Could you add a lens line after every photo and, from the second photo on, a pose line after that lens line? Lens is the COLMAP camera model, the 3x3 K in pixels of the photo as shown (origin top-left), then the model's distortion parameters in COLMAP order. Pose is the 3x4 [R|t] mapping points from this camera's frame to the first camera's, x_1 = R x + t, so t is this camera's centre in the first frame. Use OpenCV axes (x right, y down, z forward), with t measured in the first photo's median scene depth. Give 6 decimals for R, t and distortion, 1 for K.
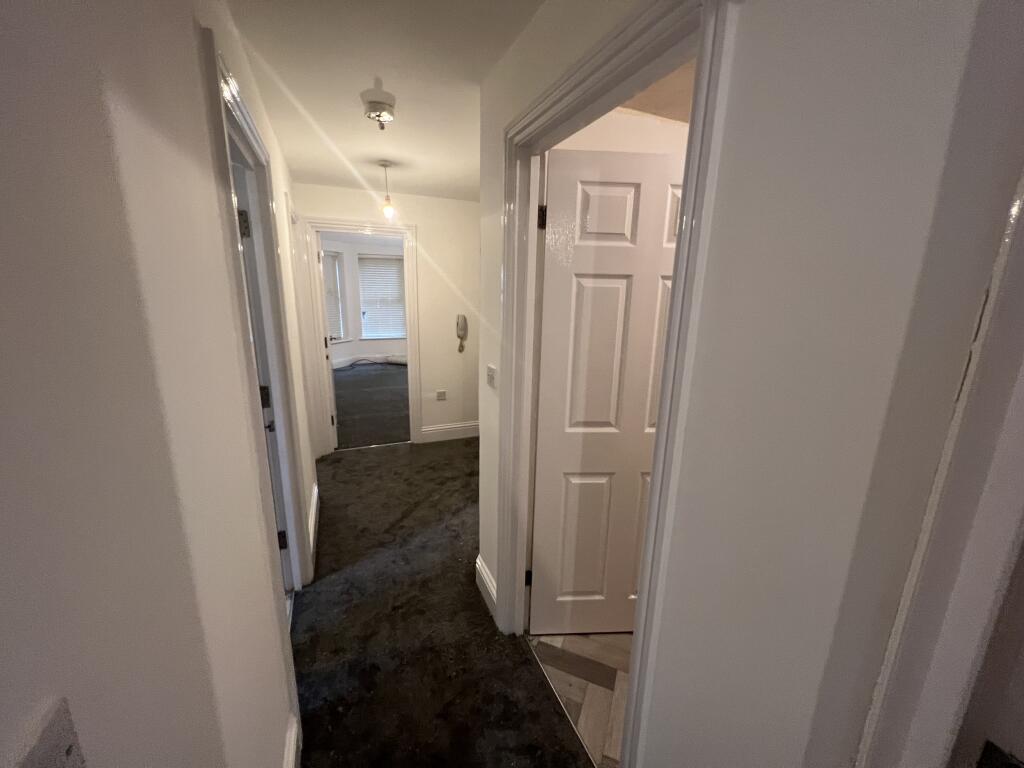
lens RADIAL K [[408.1, 0, 512.2], [0, 408.1, 385.5], [0, 0, 1]] dist [0.000999, 0.000618]
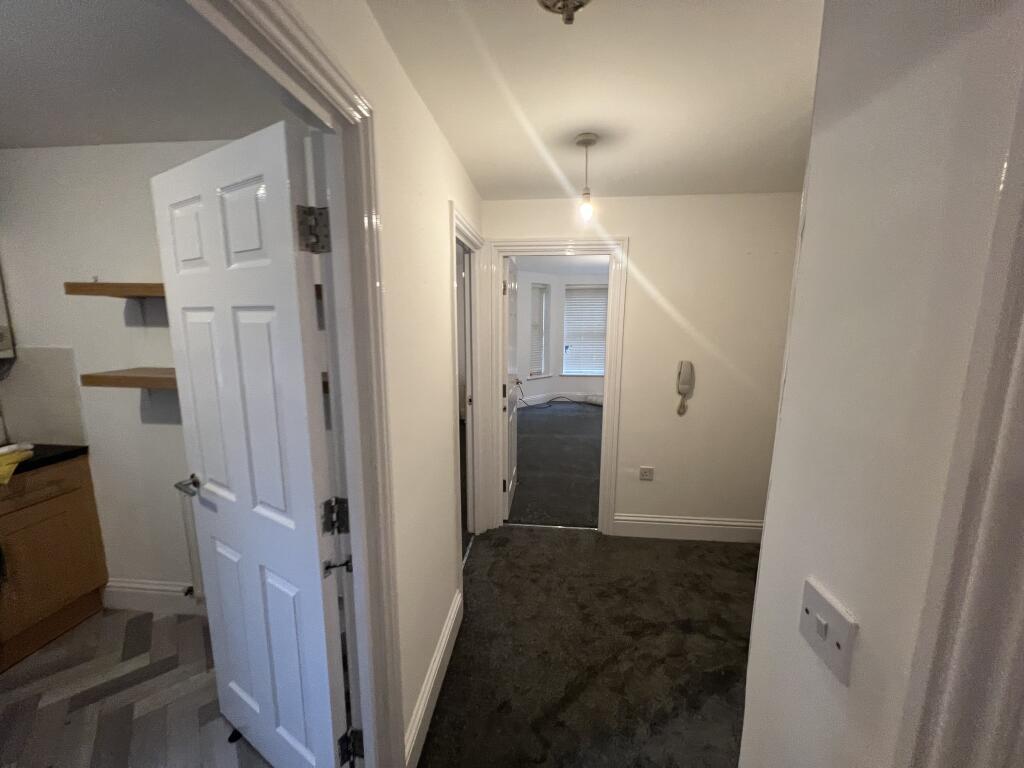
lens RADIAL K [[408.1, 0, 512.0], [0, 408.1, 385.1], [0, 0, 1]] dist [0.000999, 0.000618]
pose [[0.878056, 0.060804, -0.474680, -0.056135], [-0.094228, 0.994445, -0.046917, -0.076702], [0.469190, 0.085924, 0.878907, 0.280222]]
